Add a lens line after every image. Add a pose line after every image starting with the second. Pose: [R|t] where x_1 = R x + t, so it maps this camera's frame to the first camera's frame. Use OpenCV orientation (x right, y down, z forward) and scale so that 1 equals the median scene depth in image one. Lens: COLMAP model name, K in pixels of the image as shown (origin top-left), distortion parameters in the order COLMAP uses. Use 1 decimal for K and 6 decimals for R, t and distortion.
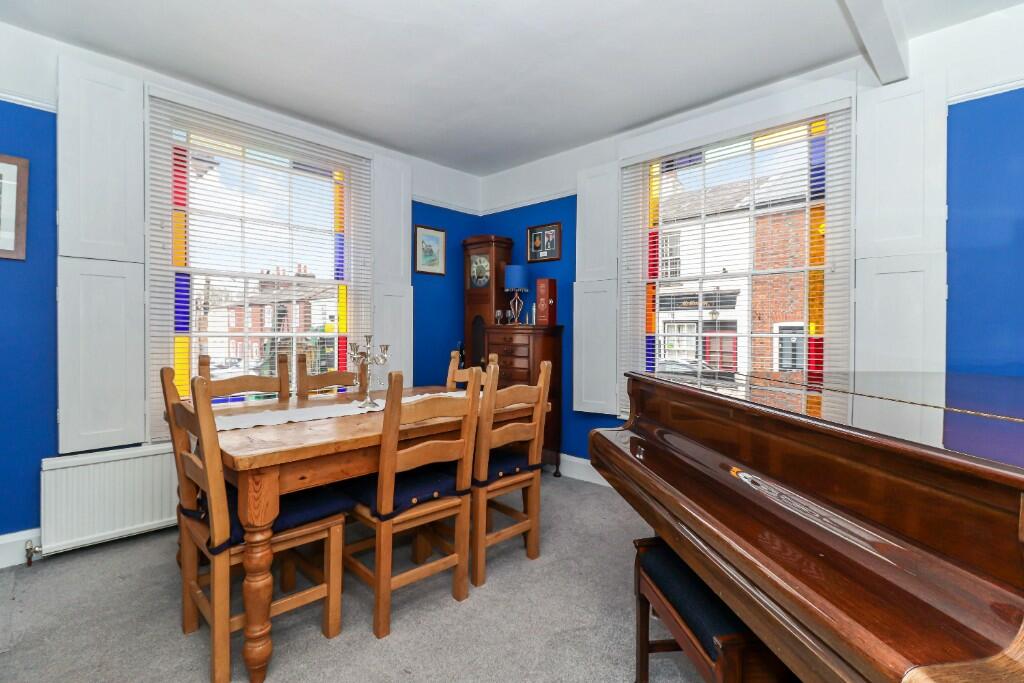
lens RADIAL K [[480.0, 0, 508.3], [0, 480.0, 333.6], [0, 0, 1]] dist [0.002231, 0.000442]
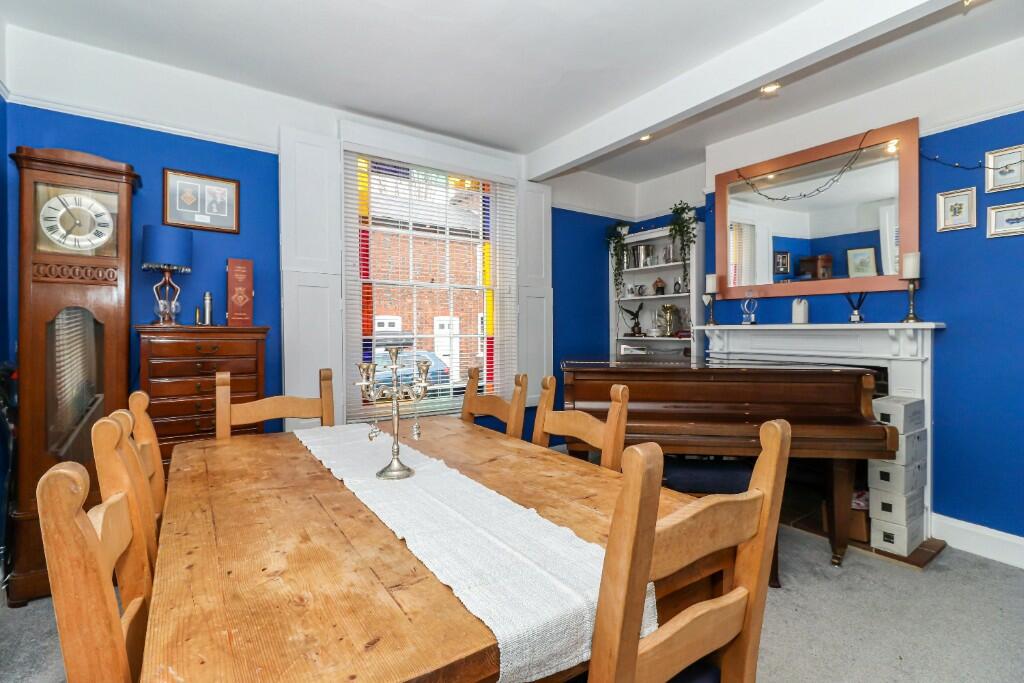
lens RADIAL K [[480.0, 0, 508.3], [0, 480.0, 333.6], [0, 0, 1]] dist [0.002231, 0.000442]
pose [[0.193386, -0.008787, 0.981083, -0.526329], [-0.000348, 0.999959, 0.009025, -0.012699], [-0.981123, -0.002086, 0.193376, 0.480281]]
